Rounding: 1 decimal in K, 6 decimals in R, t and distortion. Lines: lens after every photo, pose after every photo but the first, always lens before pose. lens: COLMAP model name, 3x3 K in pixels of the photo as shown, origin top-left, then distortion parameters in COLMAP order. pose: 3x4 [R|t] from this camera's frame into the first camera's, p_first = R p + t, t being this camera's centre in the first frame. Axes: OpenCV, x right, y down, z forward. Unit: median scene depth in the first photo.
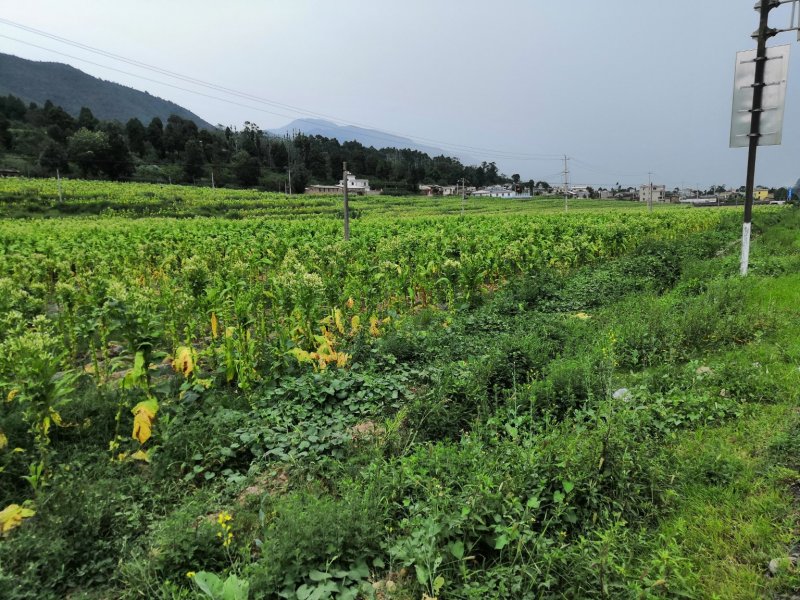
lens RADIAL K [[618.5, 0, 402.6], [0, 618.5, 303.1], [0, 0, 1]] dist [-0.015781, 0.050997]
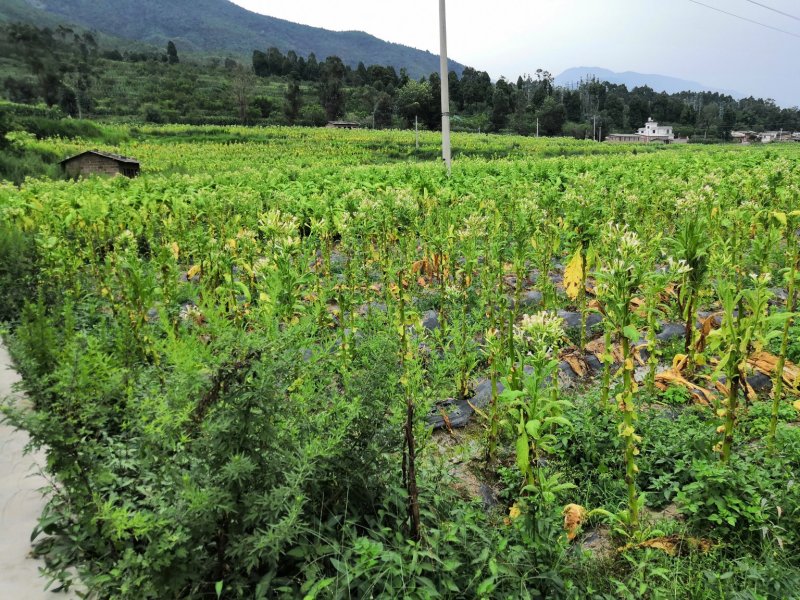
lens RADIAL K [[618.9, 0, 402.5], [0, 618.9, 301.0], [0, 0, 1]] dist [-0.019896, 0.053773]
pose [[0.916133, 0.079611, -0.392889, -0.431299], [-0.052972, 0.995529, 0.078203, 0.023455], [0.397359, -0.050832, 0.916254, 0.127142]]
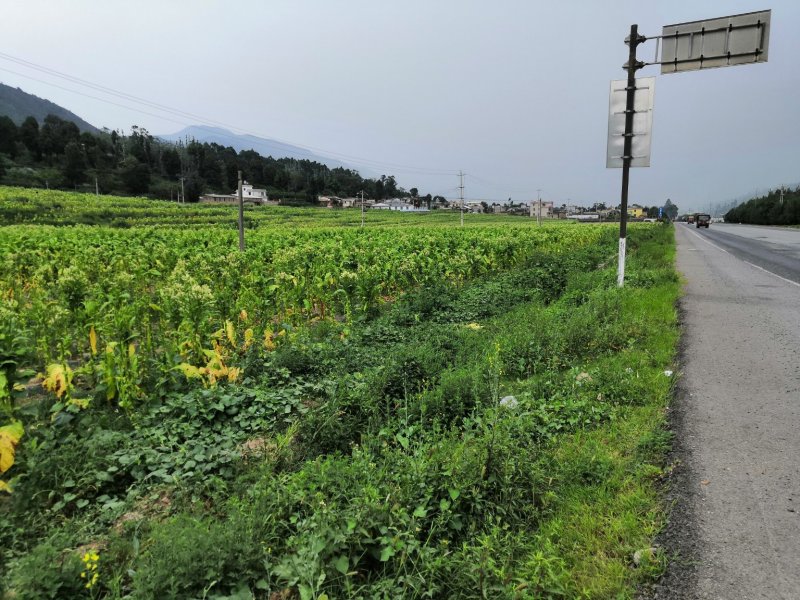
lens RADIAL K [[618.5, 0, 402.6], [0, 618.5, 303.1], [0, 0, 1]] dist [-0.015781, 0.050997]
pose [[0.987062, -0.004966, 0.160263, 0.002386], [0.008019, 0.999798, -0.018410, 0.000082], [-0.160140, 0.019457, 0.986903, 0.000484]]
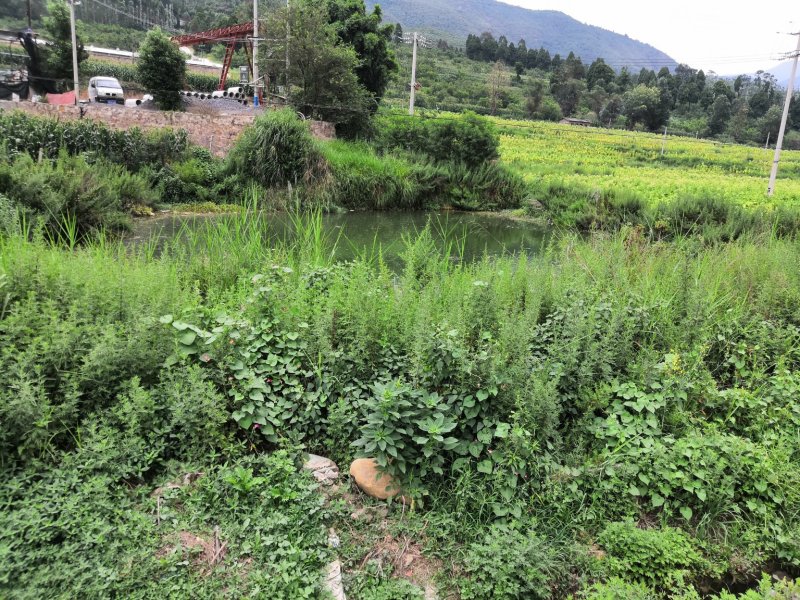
lens RADIAL K [[618.9, 0, 402.5], [0, 618.9, 301.0], [0, 0, 1]] dist [-0.019896, 0.053773]
pose [[0.775819, 0.225886, -0.589136, -0.478925], [-0.178072, 0.974149, 0.139009, 0.101343], [0.605307, -0.002937, 0.795987, -0.735811]]
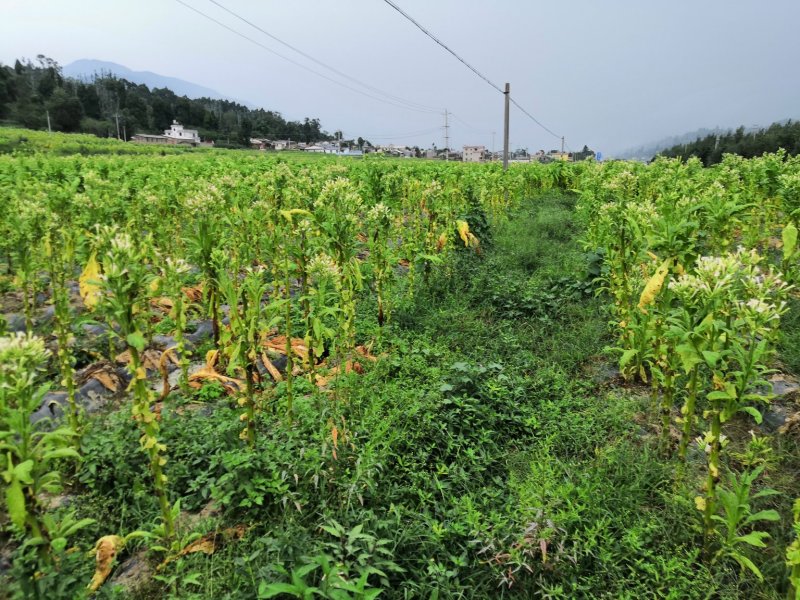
lens RADIAL K [[618.9, 0, 402.5], [0, 618.9, 301.0], [0, 0, 1]] dist [-0.019896, 0.053773]
pose [[0.956193, -0.042567, 0.289627, -0.418483], [0.024677, 0.997571, 0.065144, 0.023218], [-0.291696, -0.055143, 0.954920, 0.135862]]
